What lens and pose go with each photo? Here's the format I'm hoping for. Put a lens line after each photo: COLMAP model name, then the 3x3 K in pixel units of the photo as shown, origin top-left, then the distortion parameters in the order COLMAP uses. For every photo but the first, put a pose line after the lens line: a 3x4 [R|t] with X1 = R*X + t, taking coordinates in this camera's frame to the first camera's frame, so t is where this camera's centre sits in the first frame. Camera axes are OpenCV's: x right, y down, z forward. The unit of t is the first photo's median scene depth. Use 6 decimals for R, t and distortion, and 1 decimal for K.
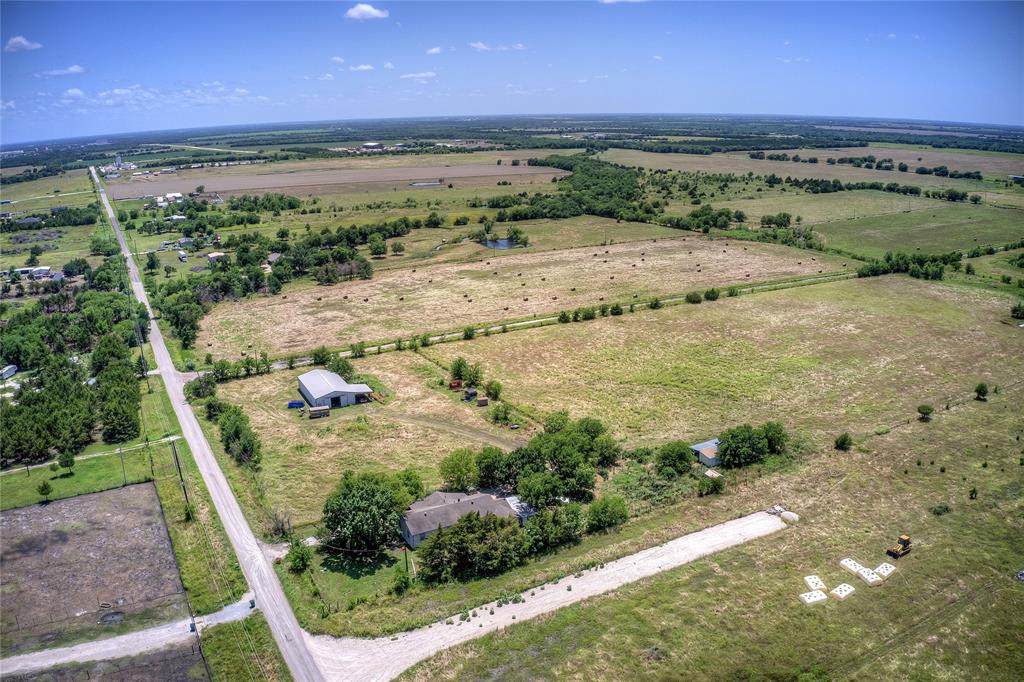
lens RADIAL K [[800.8, 0, 509.6], [0, 800.8, 334.9], [0, 0, 1]] dist [-0.197482, 0.023161]
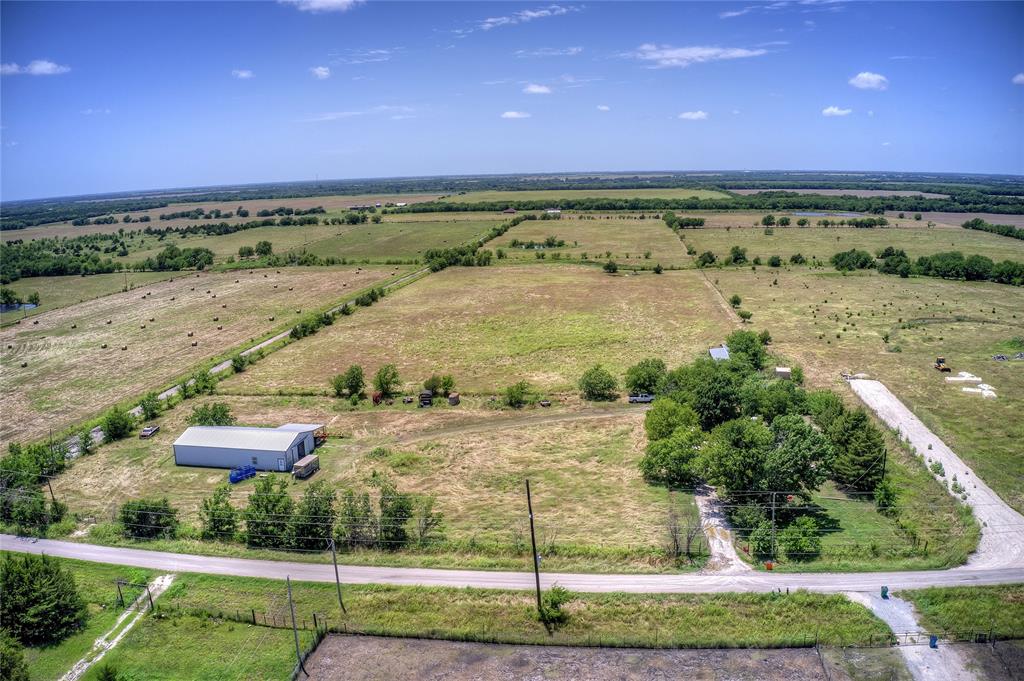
lens RADIAL K [[800.8, 0, 509.6], [0, 800.8, 334.4], [0, 0, 1]] dist [-0.197482, 0.023161]
pose [[0.606255, -0.156535, 0.779713, -0.524258], [0.229804, 0.973094, 0.016677, 0.019476], [-0.761344, 0.169071, 0.625916, 0.408882]]
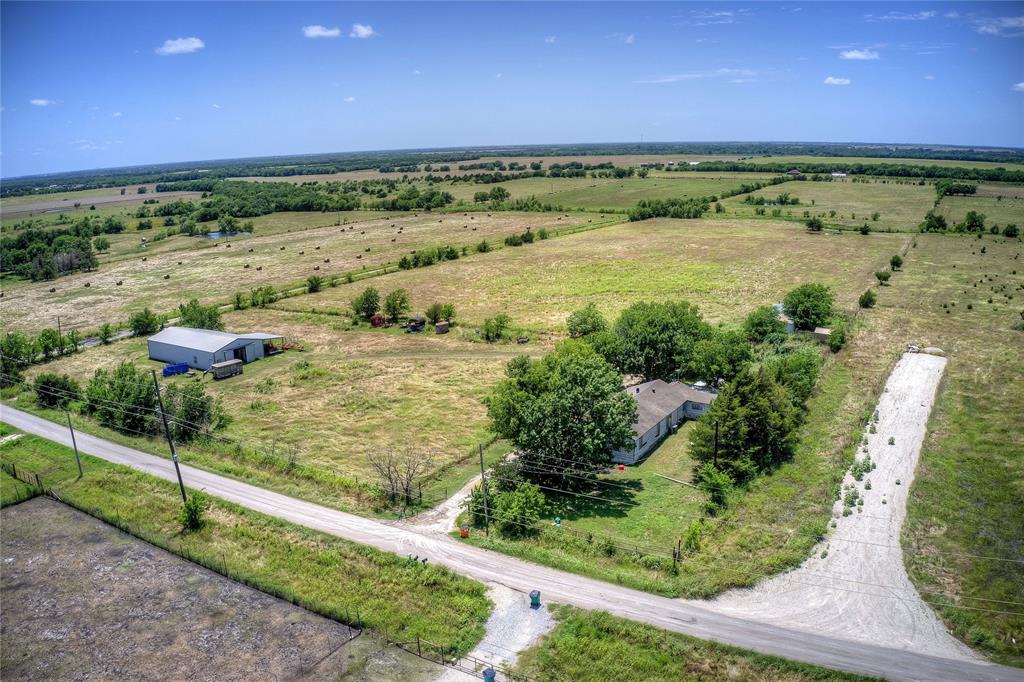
lens RADIAL K [[800.8, 0, 509.6], [0, 800.8, 334.9], [0, 0, 1]] dist [-0.197482, 0.023161]
pose [[0.872687, -0.121401, 0.472948, -0.290658], [0.145082, 0.989324, -0.013756, 0.096390], [-0.466229, 0.080621, 0.880983, 0.281626]]
